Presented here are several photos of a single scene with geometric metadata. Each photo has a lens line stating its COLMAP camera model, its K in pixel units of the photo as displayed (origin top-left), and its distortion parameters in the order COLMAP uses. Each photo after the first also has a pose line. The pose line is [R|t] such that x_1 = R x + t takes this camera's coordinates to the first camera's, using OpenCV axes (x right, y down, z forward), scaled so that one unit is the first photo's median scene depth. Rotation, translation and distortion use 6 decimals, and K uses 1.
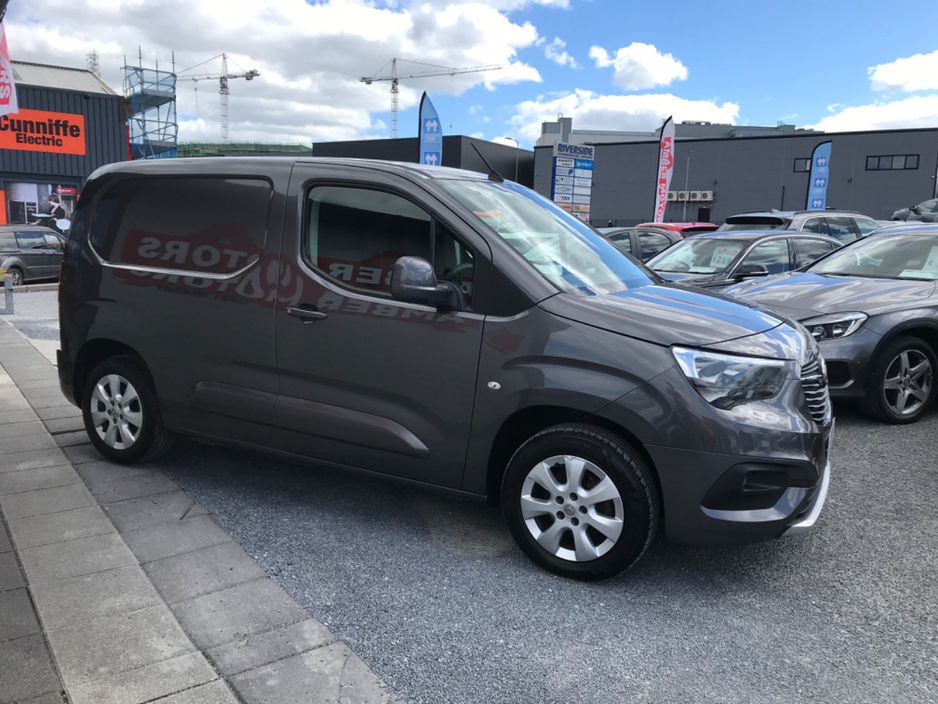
lens RADIAL K [[774.4, 0, 469.8], [0, 774.4, 352.7], [0, 0, 1]] dist [0.033062, -0.018715]
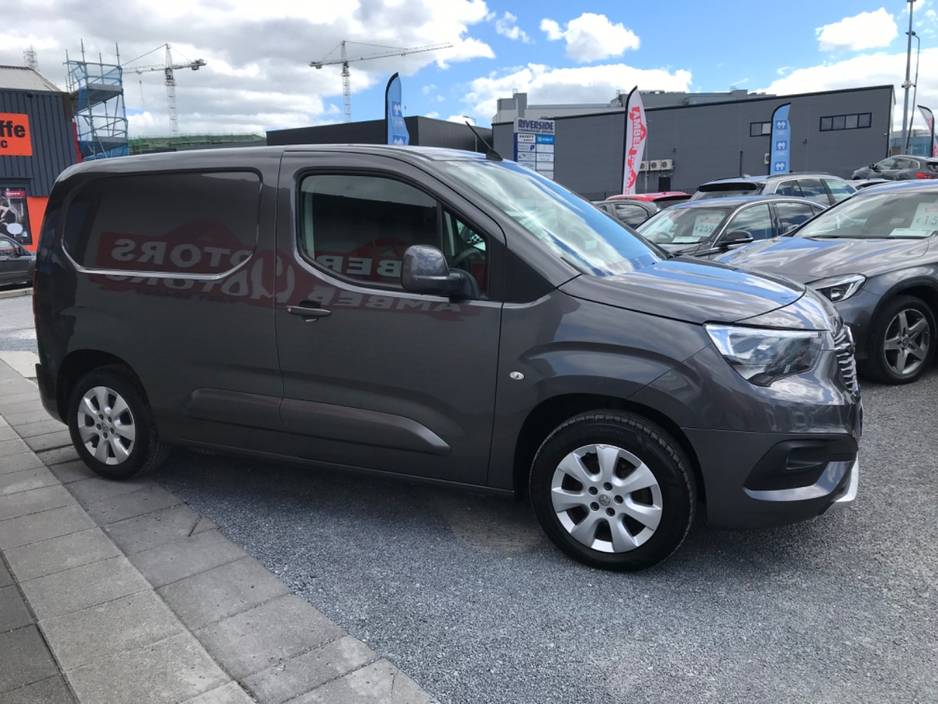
lens RADIAL K [[774.4, 0, 469.2], [0, 774.4, 355.4], [0, 0, 1]] dist [0.033062, -0.018715]
pose [[0.997300, -0.062136, 0.039138, -0.044848], [0.061040, 0.997725, 0.028603, -0.009567], [-0.040827, -0.026136, 0.998824, 0.037034]]
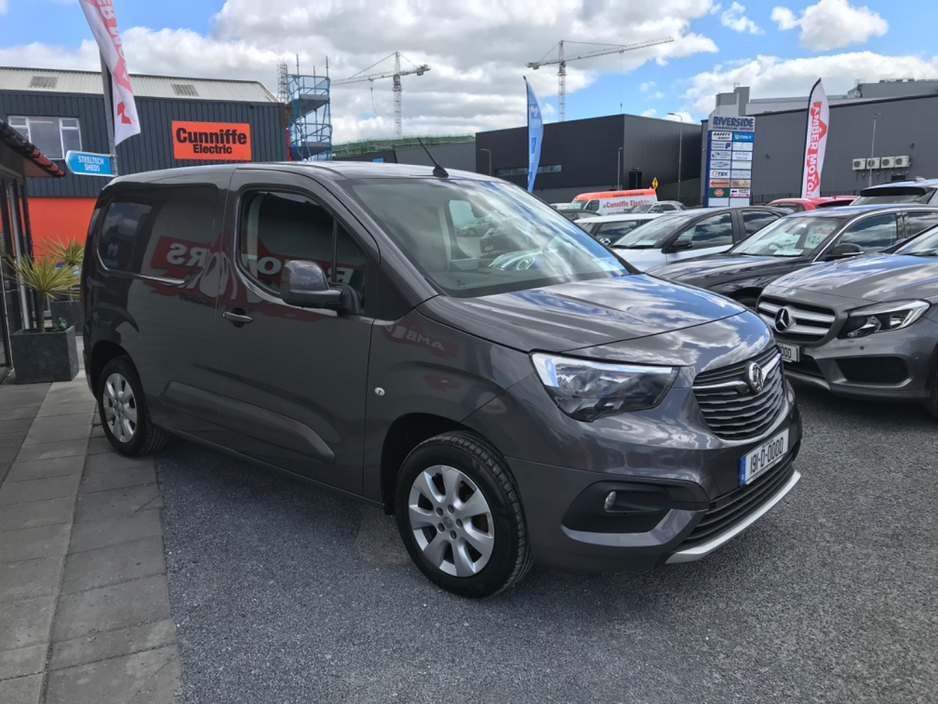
lens RADIAL K [[774.4, 0, 470.4], [0, 774.4, 346.3], [0, 0, 1]] dist [0.033062, -0.018715]
pose [[0.974770, -0.004794, -0.223160, 0.258639], [0.007370, 0.999915, 0.010715, -0.016926], [0.223090, -0.012089, 0.974723, 0.053905]]
